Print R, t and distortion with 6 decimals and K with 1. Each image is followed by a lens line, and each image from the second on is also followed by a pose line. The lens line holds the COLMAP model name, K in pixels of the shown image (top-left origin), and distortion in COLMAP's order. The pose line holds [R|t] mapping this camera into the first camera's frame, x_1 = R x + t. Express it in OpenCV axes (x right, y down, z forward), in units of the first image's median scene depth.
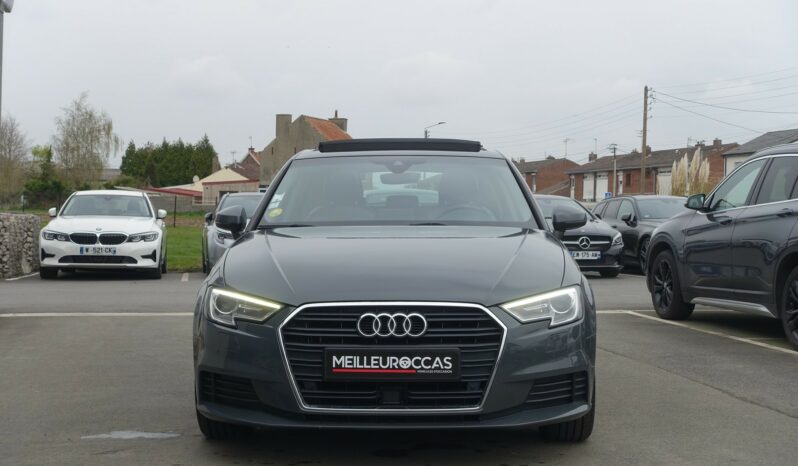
lens RADIAL K [[1232.8, 0, 399.0], [0, 1232.8, 233.0], [0, 0, 1]] dist [-0.022257, -0.073067]
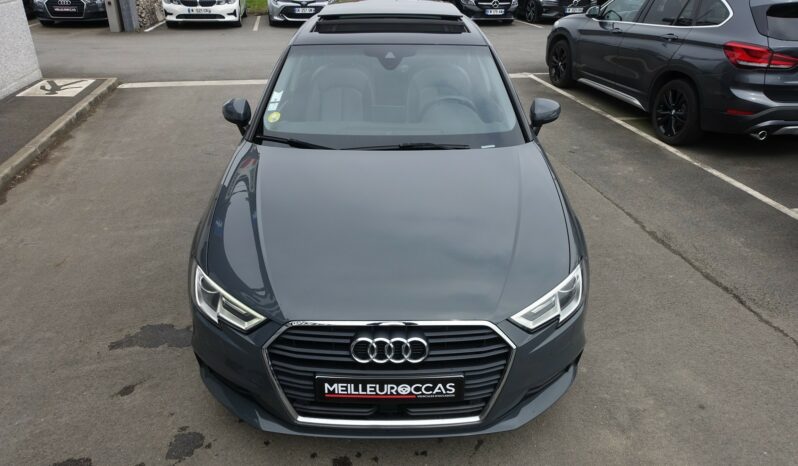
lens RADIAL K [[571.8, 0, 400.3], [0, 571.8, 249.2], [0, 0, 1]] dist [-0.006372, -0.001821]
pose [[0.999575, -0.006413, 0.028430, -0.009164], [-0.007133, 0.891987, 0.452005, -0.176176], [-0.028258, -0.452016, 0.891562, 0.657546]]
